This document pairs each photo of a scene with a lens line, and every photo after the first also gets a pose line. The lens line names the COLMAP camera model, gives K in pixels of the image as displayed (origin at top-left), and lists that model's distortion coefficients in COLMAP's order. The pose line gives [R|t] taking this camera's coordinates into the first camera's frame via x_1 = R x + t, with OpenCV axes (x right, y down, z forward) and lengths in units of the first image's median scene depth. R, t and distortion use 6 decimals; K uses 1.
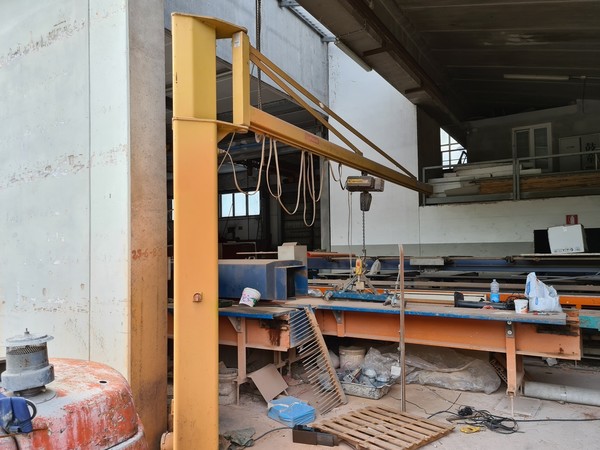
lens RADIAL K [[453.7, 0, 300.0], [0, 453.7, 225.0], [0, 0, 1]] dist [0.066578, 0.000703]
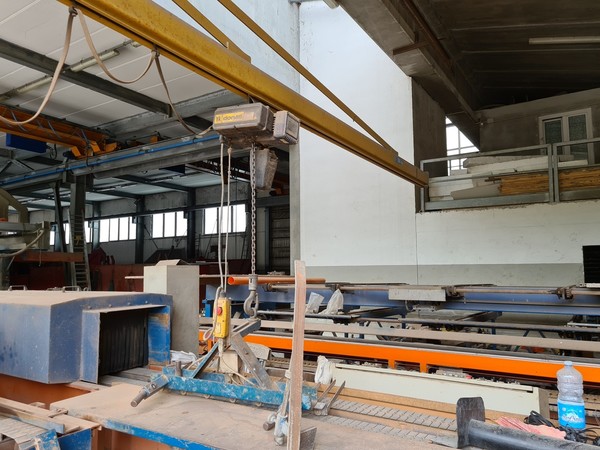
lens RADIAL K [[450.9, 0, 300.0], [0, 450.9, 225.0], [0, 0, 1]] dist [0.046878, 0.000273]
pose [[0.999584, 0.004419, -0.028512, 0.102492], [-0.005769, 0.998857, -0.047439, 0.013774], [0.028270, 0.047584, 0.998467, 0.290725]]
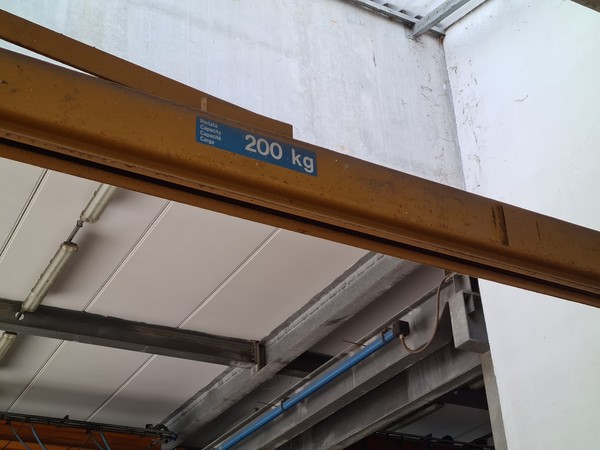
lens RADIAL K [[892.2, 0, 300.0], [0, 892.2, 225.0], [0, 0, 1]] dist [0.041670, 0.047816]
pose [[0.866680, -0.276382, -0.415305, 0.241920], [0.059416, 0.883764, -0.464145, 0.015878], [0.495313, 0.377590, 0.782363, 0.588511]]
